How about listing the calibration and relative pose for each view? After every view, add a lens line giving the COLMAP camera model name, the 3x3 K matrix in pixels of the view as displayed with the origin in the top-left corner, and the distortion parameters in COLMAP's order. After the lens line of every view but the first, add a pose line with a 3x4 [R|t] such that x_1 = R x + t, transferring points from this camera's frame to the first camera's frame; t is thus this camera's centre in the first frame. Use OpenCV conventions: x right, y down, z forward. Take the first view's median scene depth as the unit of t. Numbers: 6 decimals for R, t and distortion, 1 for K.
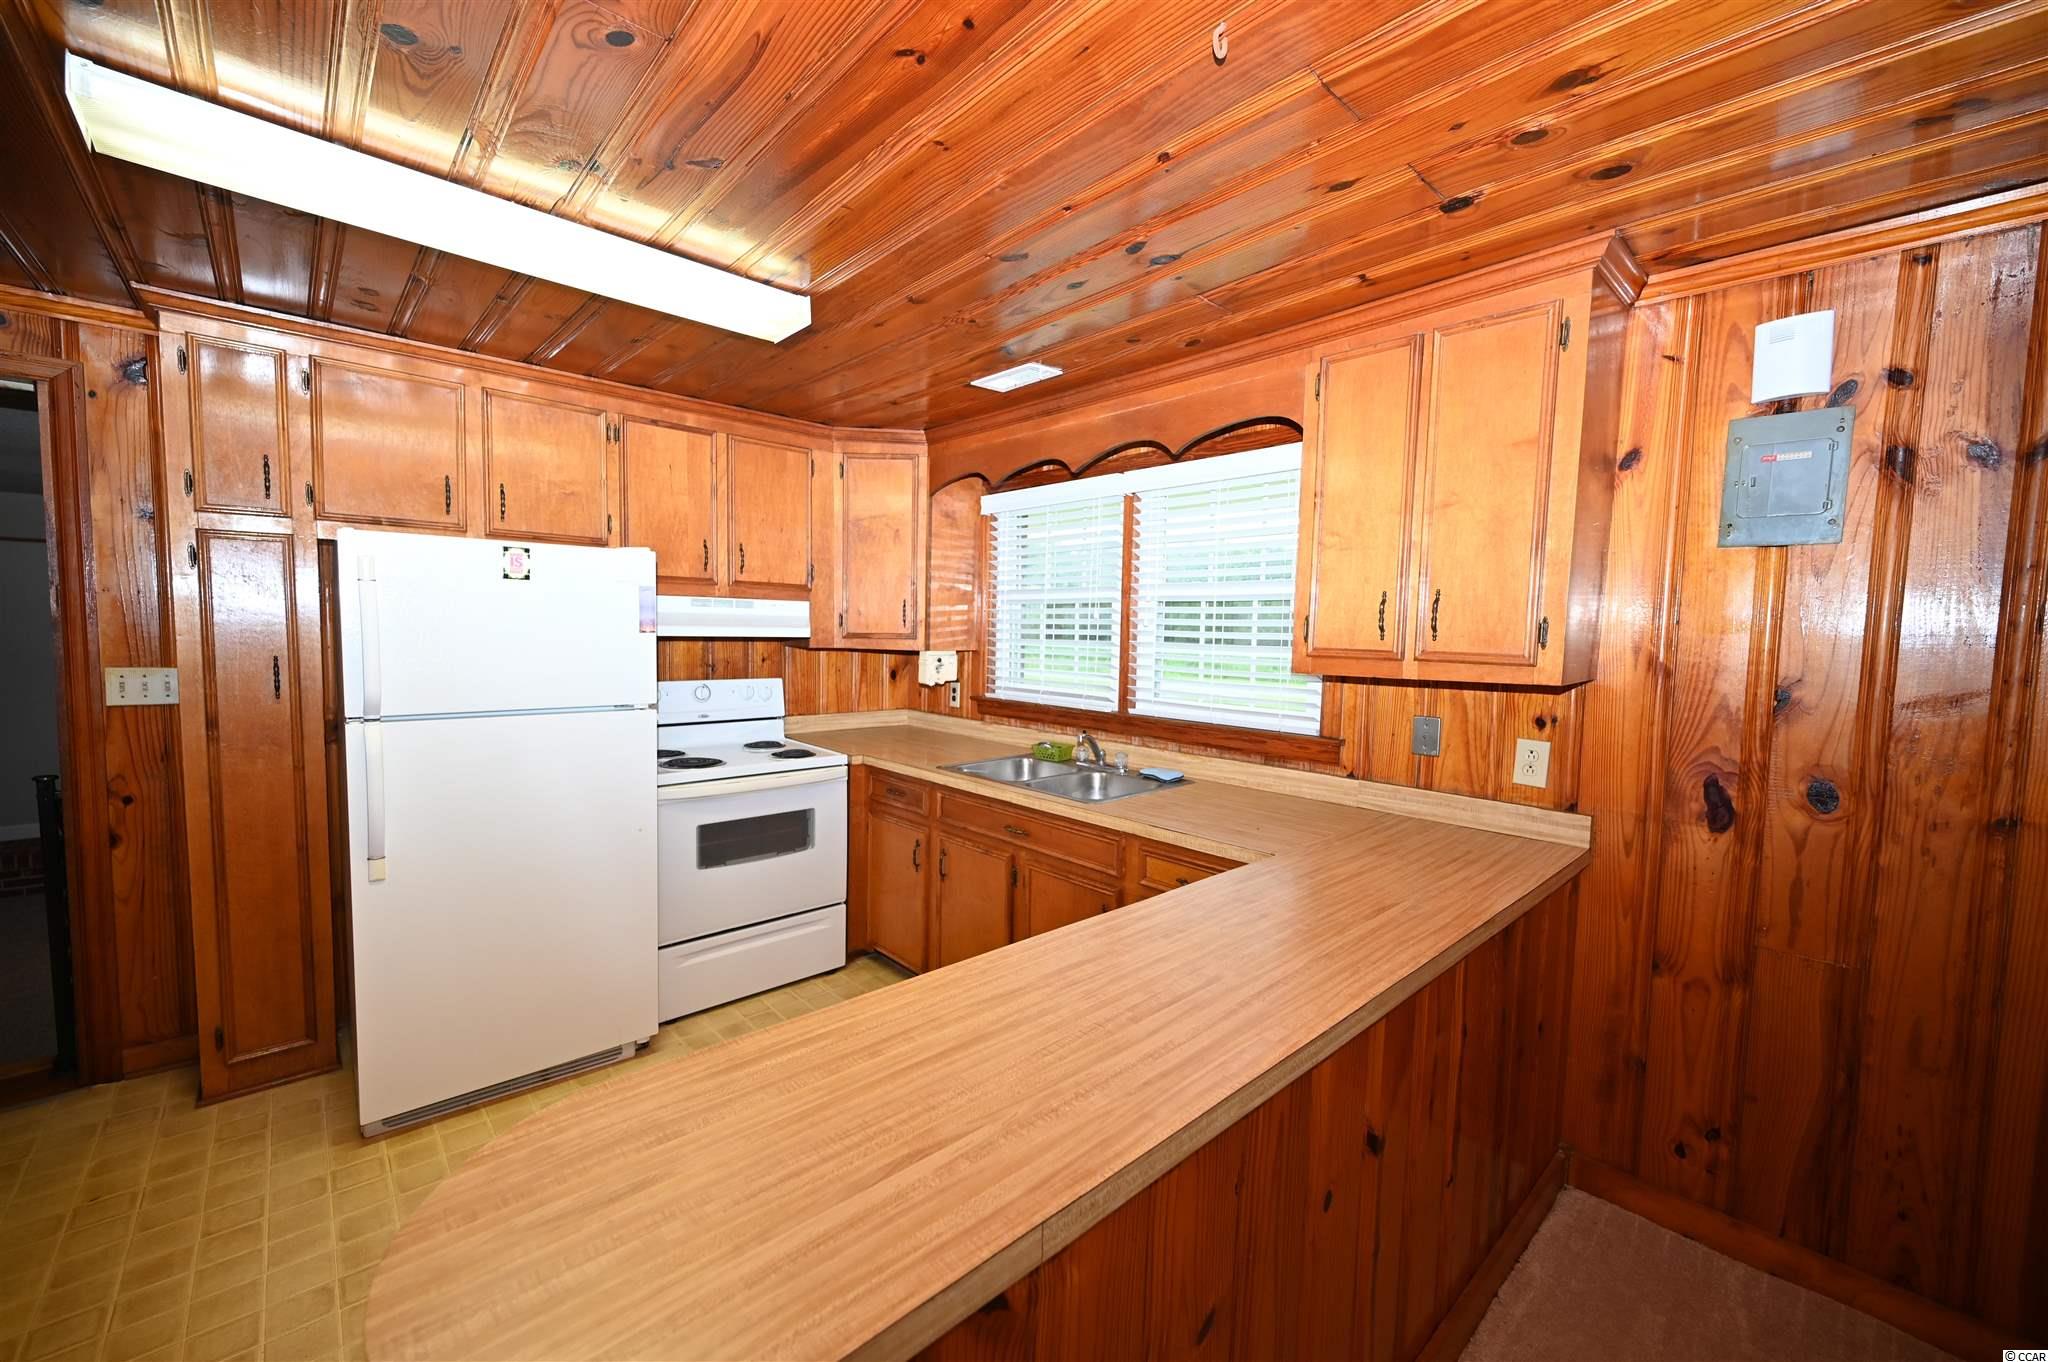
lens RADIAL K [[804.7, 0, 1034.6], [0, 804.7, 686.7], [0, 0, 1]] dist [0.001095, 0.000031]
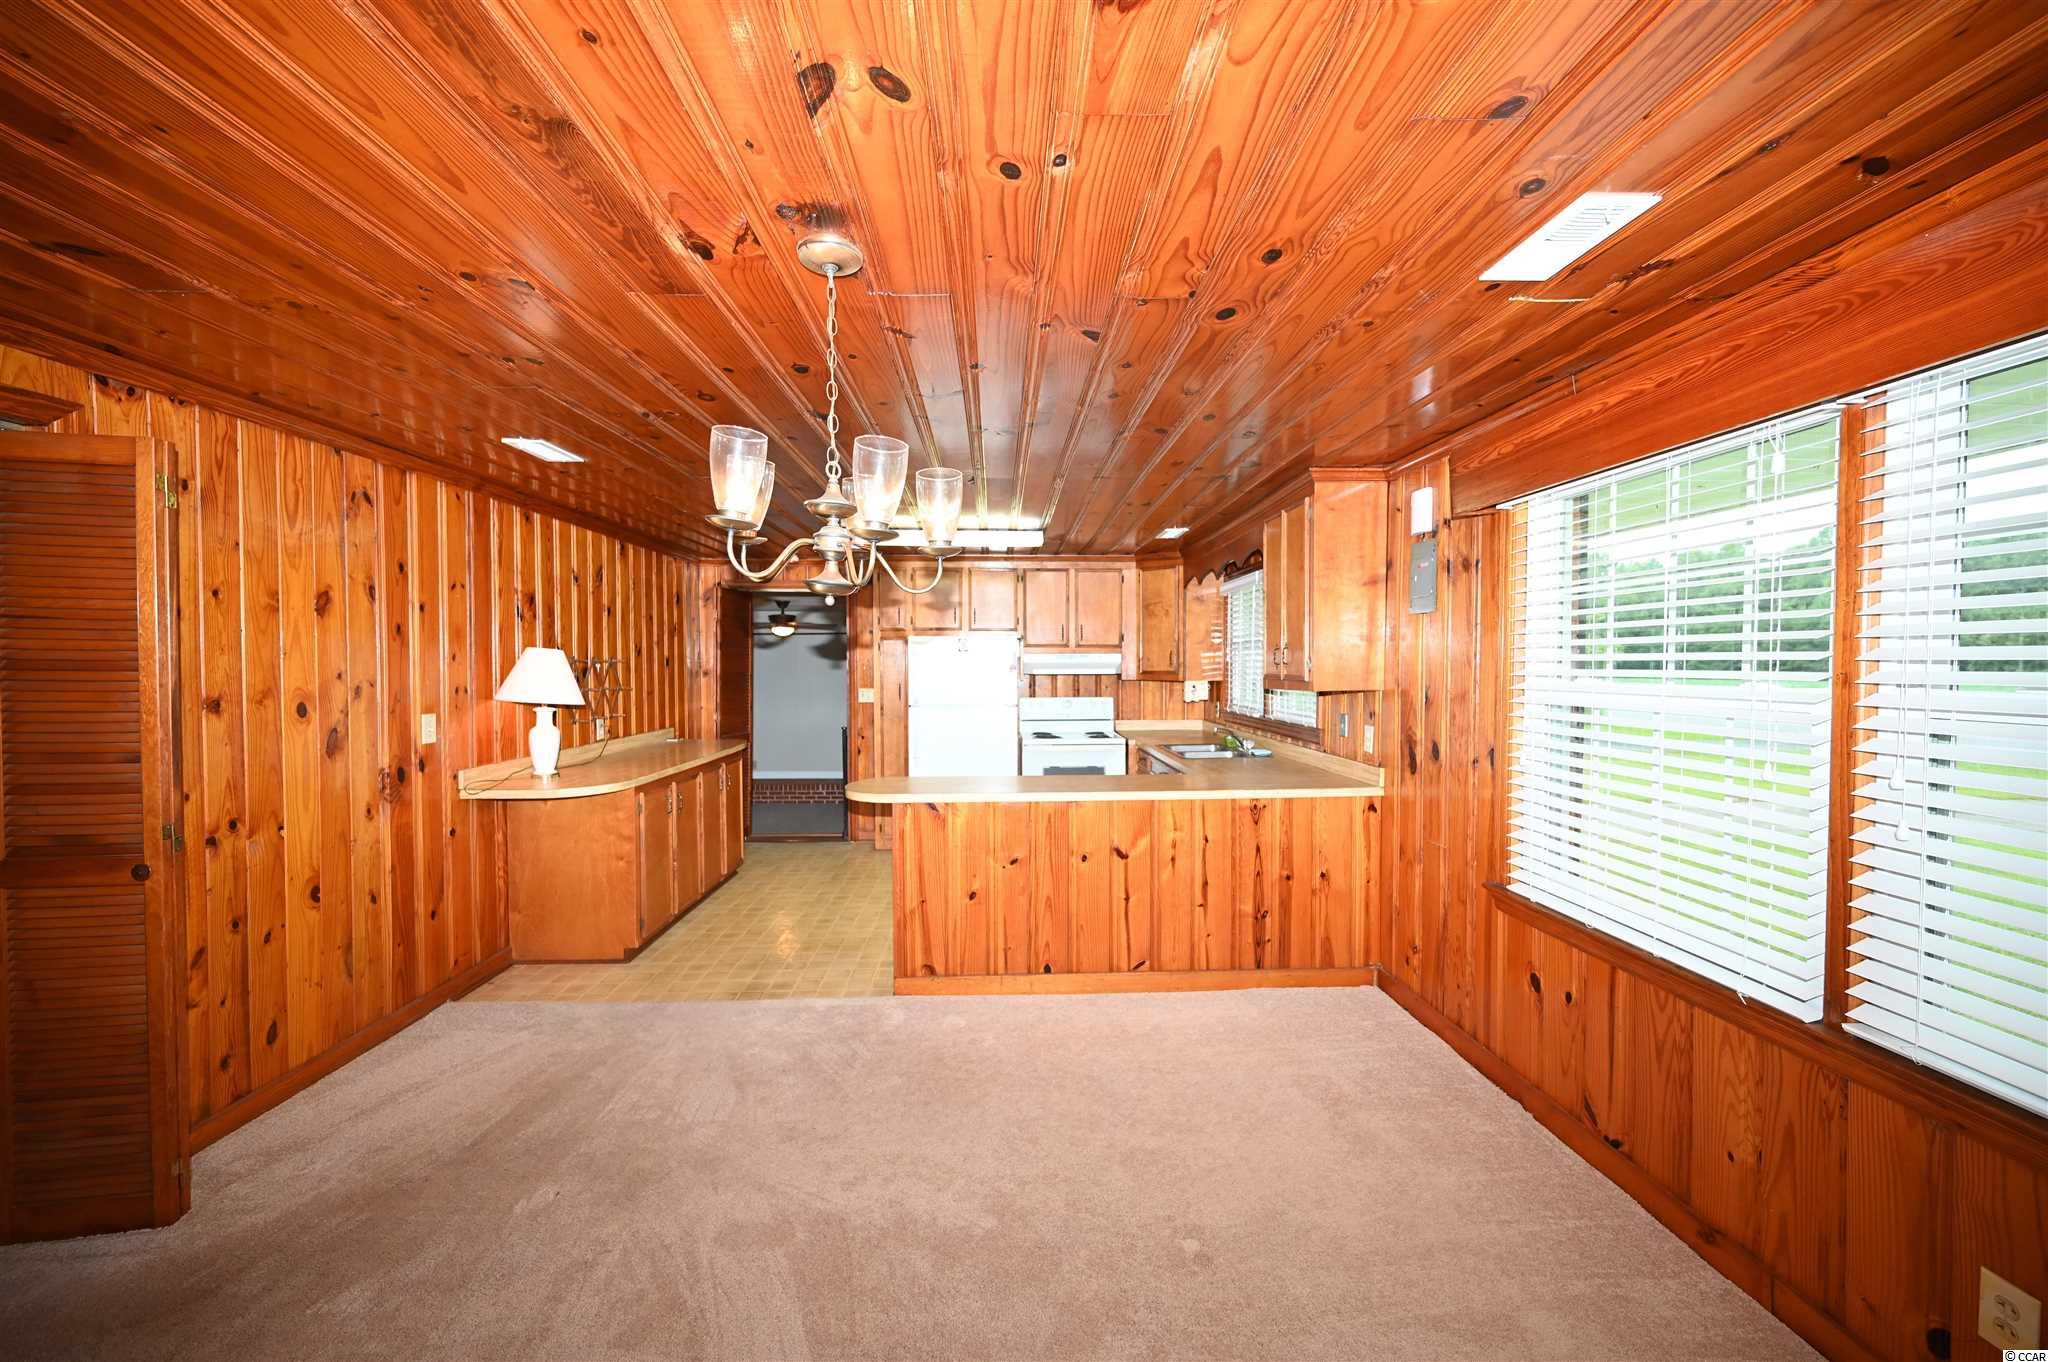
lens RADIAL K [[805.7, 0, 1027.2], [0, 805.7, 687.0], [0, 0, 1]] dist [-0.000079, -0.000150]
pose [[0.758640, -0.005110, -0.651491, 1.115580], [-0.027226, 0.998847, -0.039538, 0.067368], [0.650941, 0.047733, 0.757626, -0.736442]]
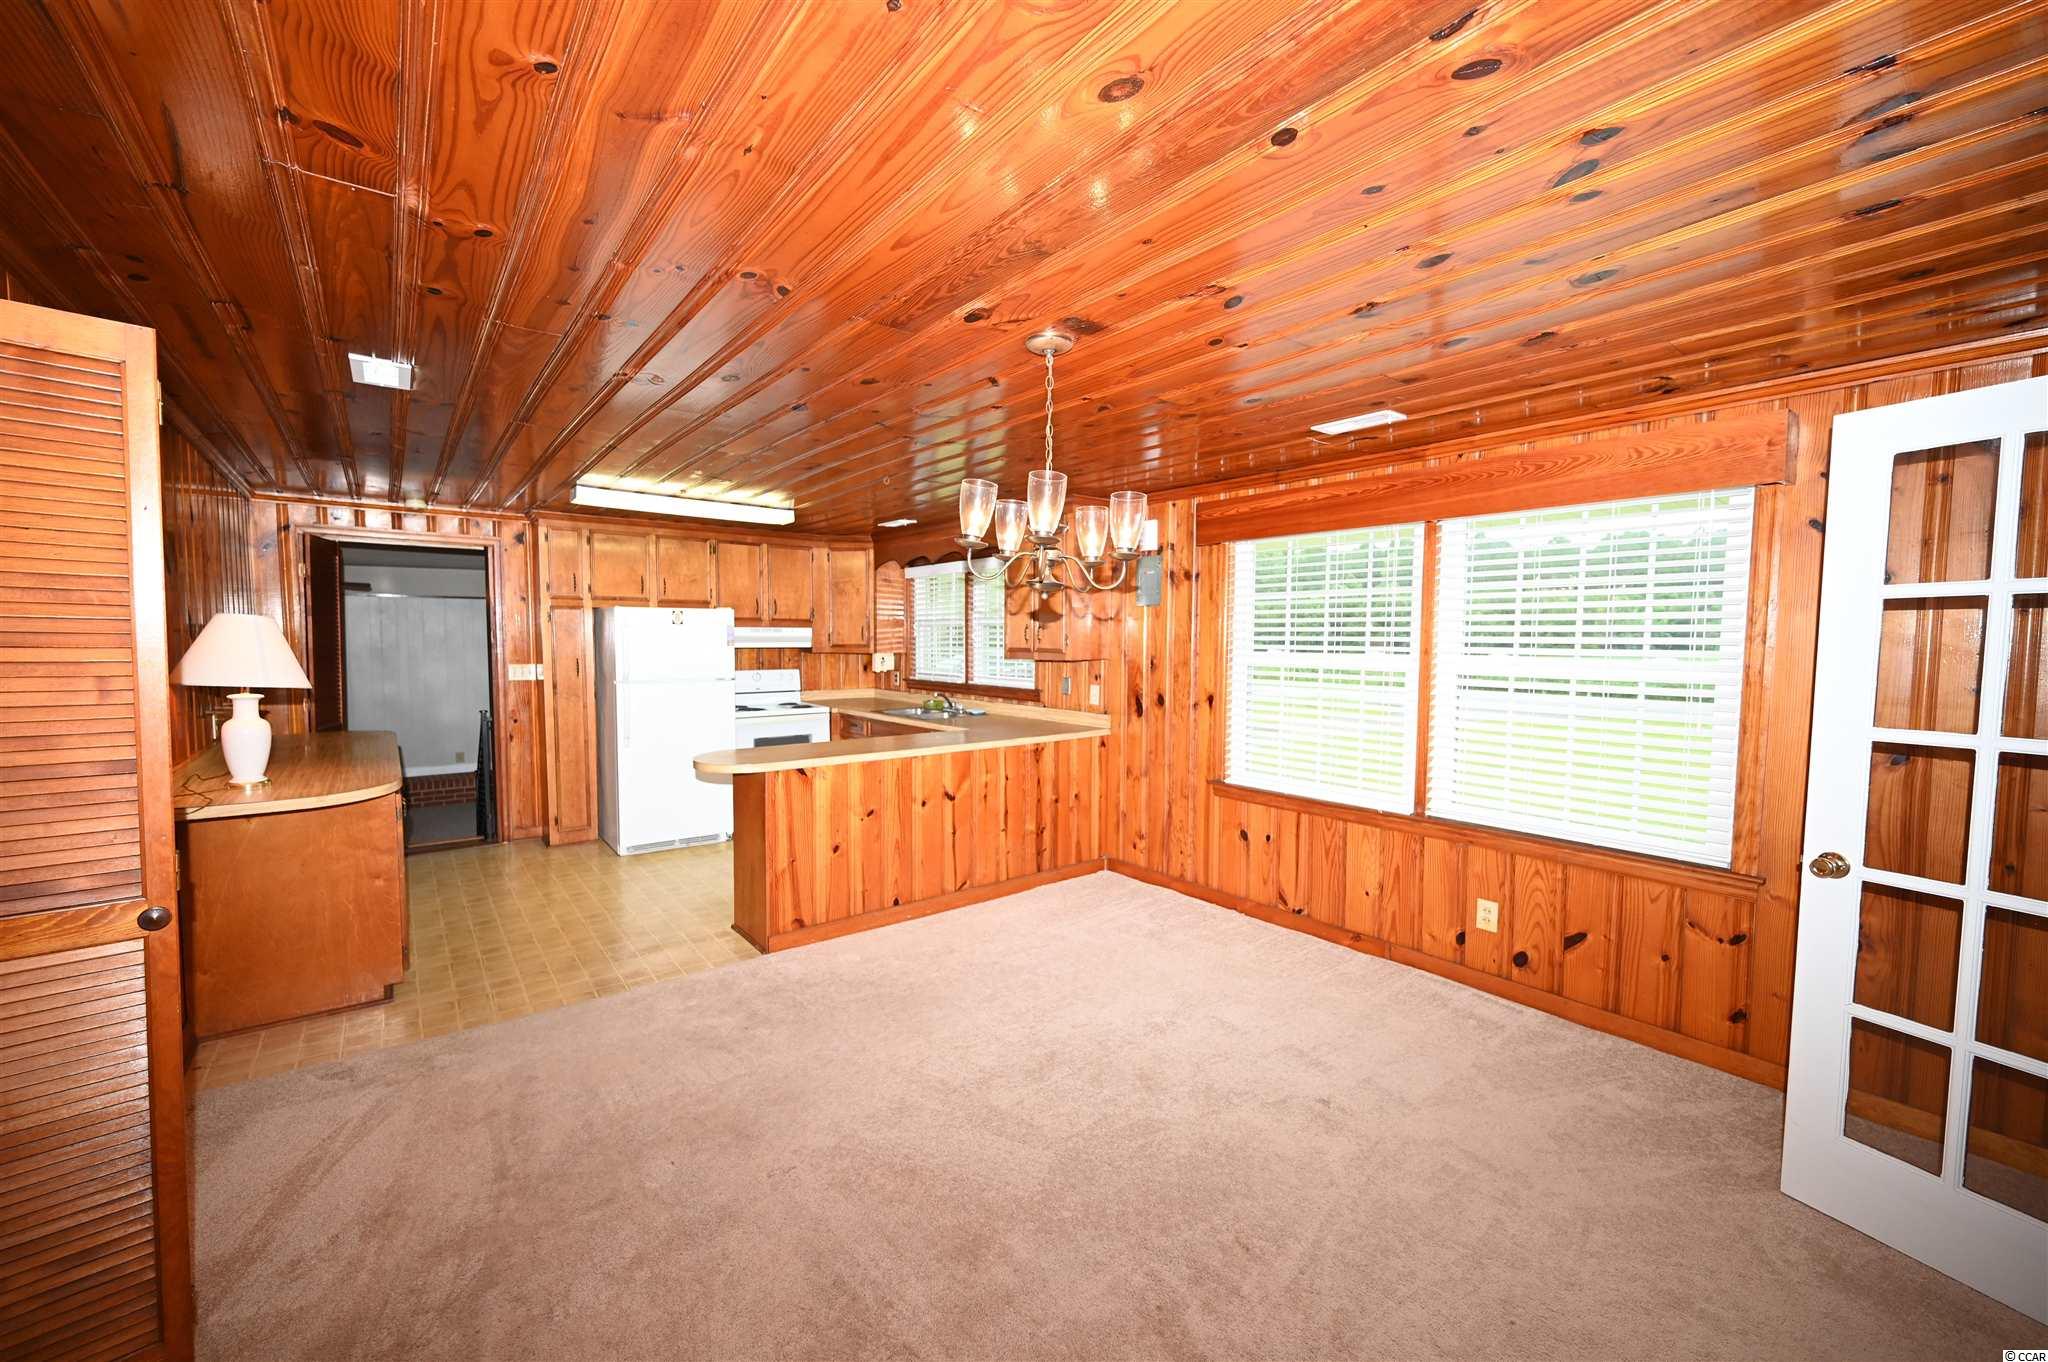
lens RADIAL K [[802.3, 0, 1034.7], [0, 802.3, 682.0], [0, 0, 1]] dist [-0.001779, -0.000100]
pose [[0.997287, -0.013372, -0.072380, 0.577427], [0.012218, 0.999792, -0.016357, 0.088240], [0.072583, 0.015429, 0.997243, -1.282881]]
